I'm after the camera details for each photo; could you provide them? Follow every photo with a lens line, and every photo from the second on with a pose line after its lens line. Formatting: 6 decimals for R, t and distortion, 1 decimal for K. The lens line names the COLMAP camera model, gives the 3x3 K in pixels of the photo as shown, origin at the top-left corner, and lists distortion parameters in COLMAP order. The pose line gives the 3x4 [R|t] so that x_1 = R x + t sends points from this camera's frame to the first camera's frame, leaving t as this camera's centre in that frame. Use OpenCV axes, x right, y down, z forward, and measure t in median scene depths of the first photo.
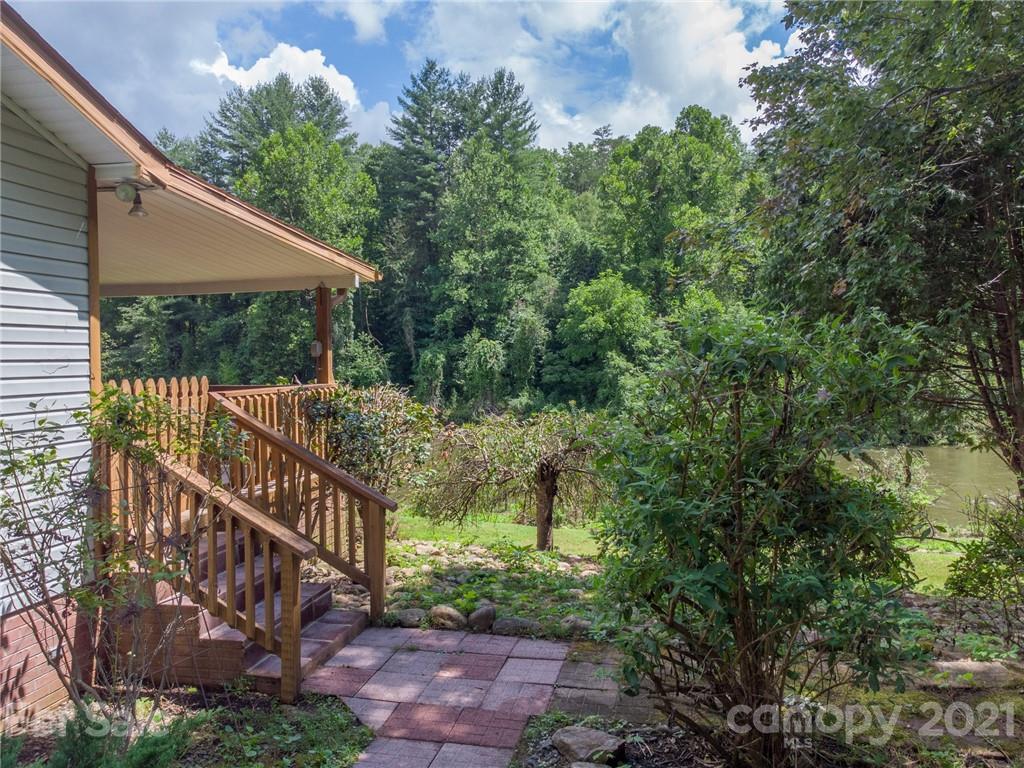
lens RADIAL K [[756.5, 0, 514.1], [0, 756.5, 378.1], [0, 0, 1]] dist [0.025665, -0.007433]
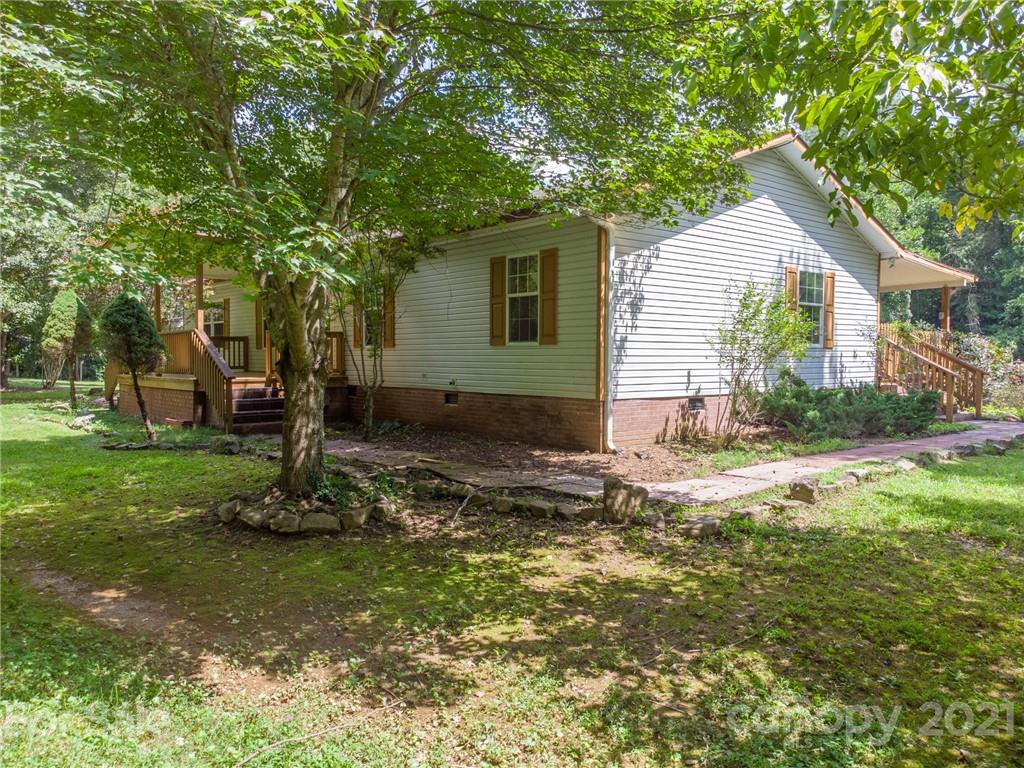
lens RADIAL K [[756.5, 0, 514.1], [0, 756.5, 378.1], [0, 0, 1]] dist [0.025665, -0.007433]
pose [[0.781775, 0.026625, -0.622992, 0.133448], [-0.021451, 0.999645, 0.015804, 0.124840], [0.623192, 0.001009, 0.782068, -1.379068]]
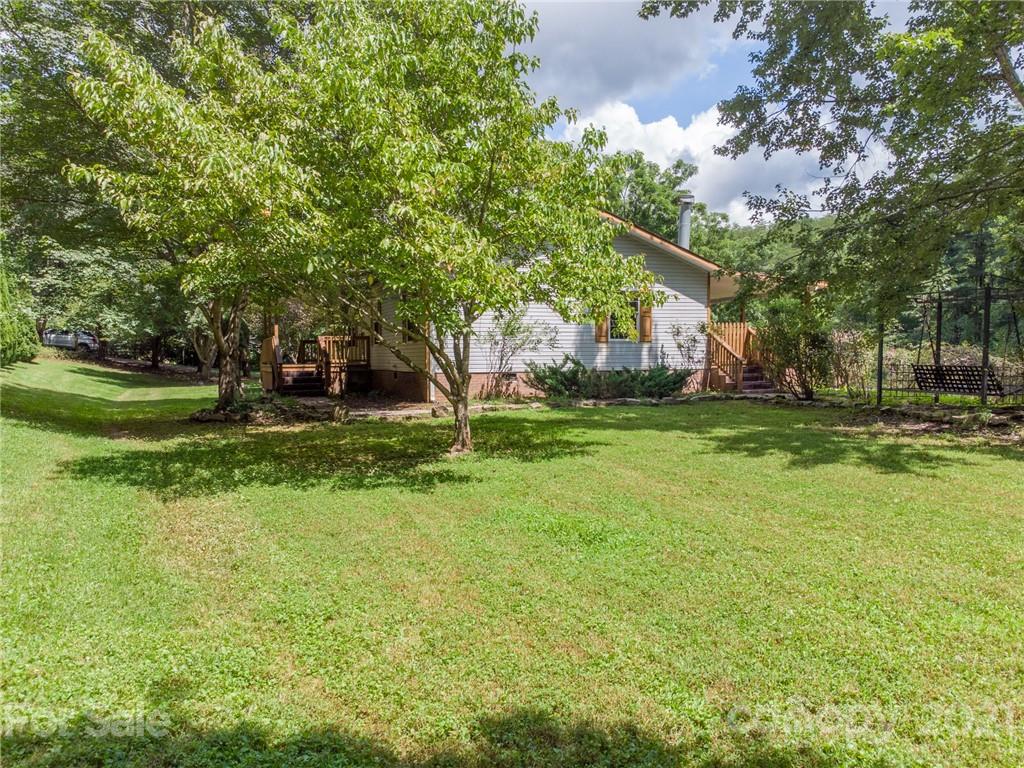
lens RADIAL K [[756.5, 0, 514.1], [0, 756.5, 378.1], [0, 0, 1]] dist [0.025665, -0.007433]
pose [[0.540496, 0.028114, -0.840877, 1.437986], [-0.014986, 0.999605, 0.023788, 0.135700], [0.841213, -0.000256, 0.540703, -1.303174]]
